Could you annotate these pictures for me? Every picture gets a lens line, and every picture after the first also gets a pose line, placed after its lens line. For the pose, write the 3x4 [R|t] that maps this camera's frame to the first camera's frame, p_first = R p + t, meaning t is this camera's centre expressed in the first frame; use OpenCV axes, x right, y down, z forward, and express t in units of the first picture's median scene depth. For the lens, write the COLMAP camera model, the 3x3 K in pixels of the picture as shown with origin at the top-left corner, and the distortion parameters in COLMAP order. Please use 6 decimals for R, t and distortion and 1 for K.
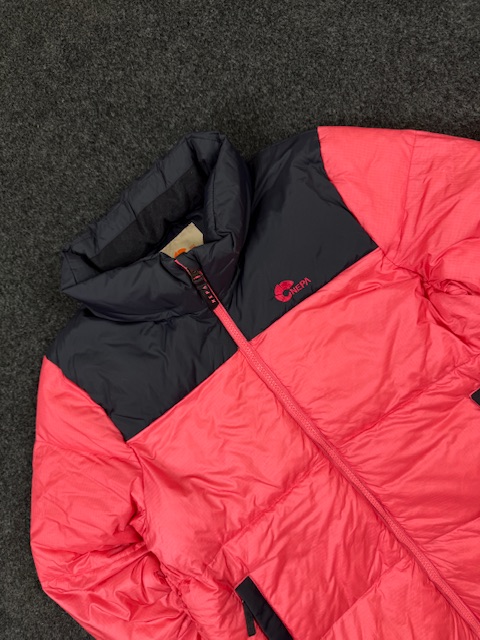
lens RADIAL K [[449.3, 0, 243.0], [0, 449.3, 319.1], [0, 0, 1]] dist [-0.005260, -0.001841]
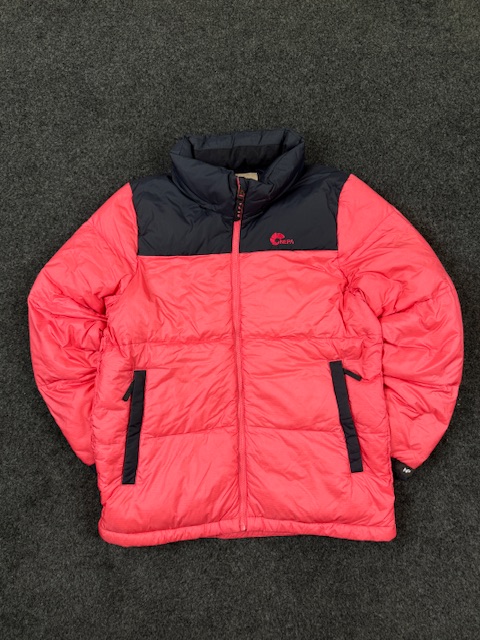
lens RADIAL K [[445.0, 0, 240.0], [0, 445.0, 320.0], [0, 0, 1]] dist [0.082279, -0.135685]
pose [[0.791735, 0.610850, -0.004128, 0.169237], [-0.607196, 0.786223, -0.114746, 0.423235], [-0.066847, 0.093355, 0.993386, -0.556963]]
